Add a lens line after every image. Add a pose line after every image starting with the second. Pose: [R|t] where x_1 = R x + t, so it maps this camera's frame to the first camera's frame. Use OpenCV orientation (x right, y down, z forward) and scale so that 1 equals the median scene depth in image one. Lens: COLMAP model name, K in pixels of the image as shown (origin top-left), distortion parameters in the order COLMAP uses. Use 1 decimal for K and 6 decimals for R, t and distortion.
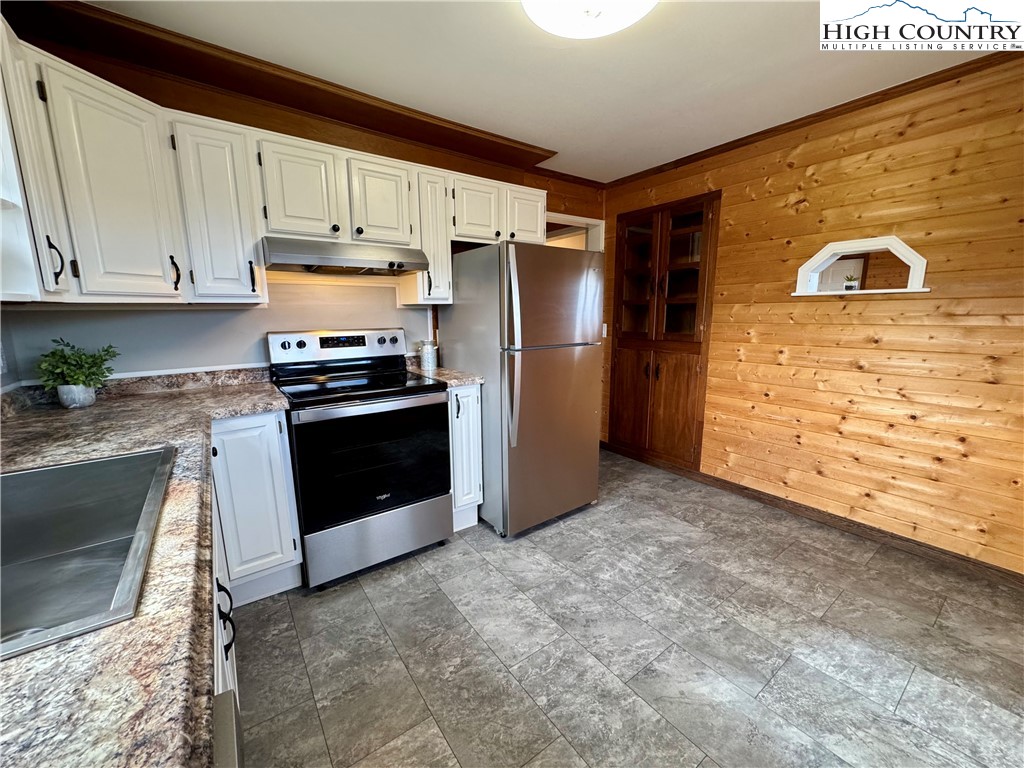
lens RADIAL K [[407.7, 0, 513.4], [0, 407.7, 384.5], [0, 0, 1]] dist [0.000873, -0.000630]
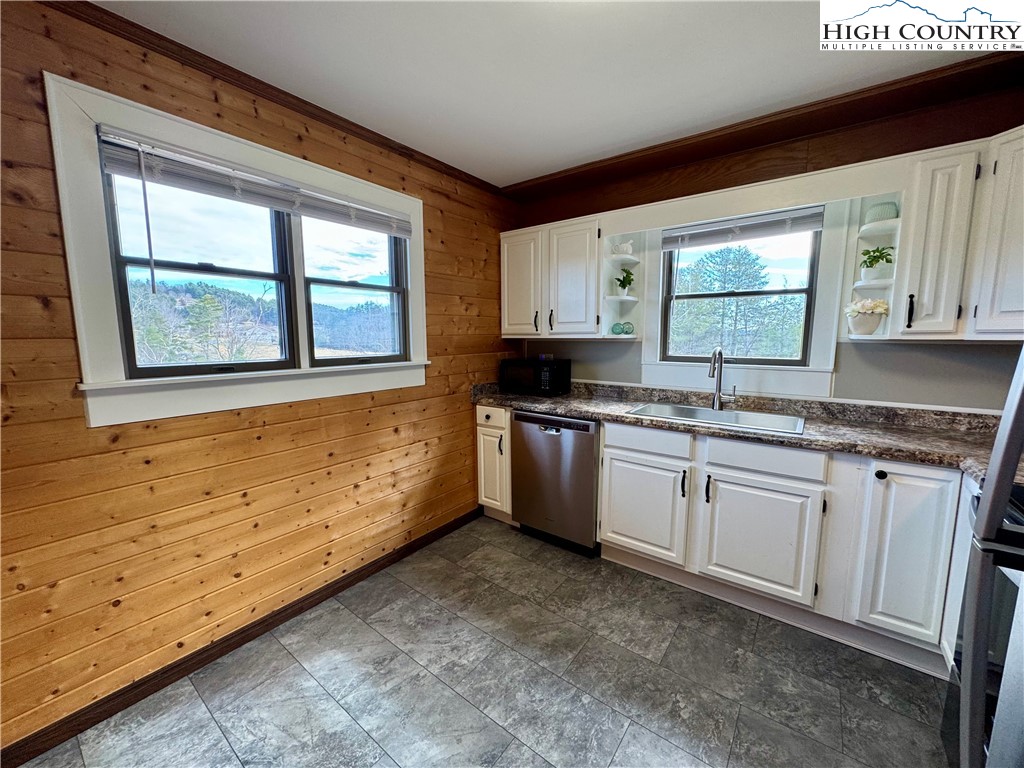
lens RADIAL K [[407.7, 0, 510.1], [0, 407.7, 384.4], [0, 0, 1]] dist [0.000873, -0.000630]
pose [[-0.959193, 0.040928, -0.279774, 0.535562], [-0.043079, 0.956763, 0.287660, -0.347698], [0.279450, 0.287974, -0.915958, 1.687346]]
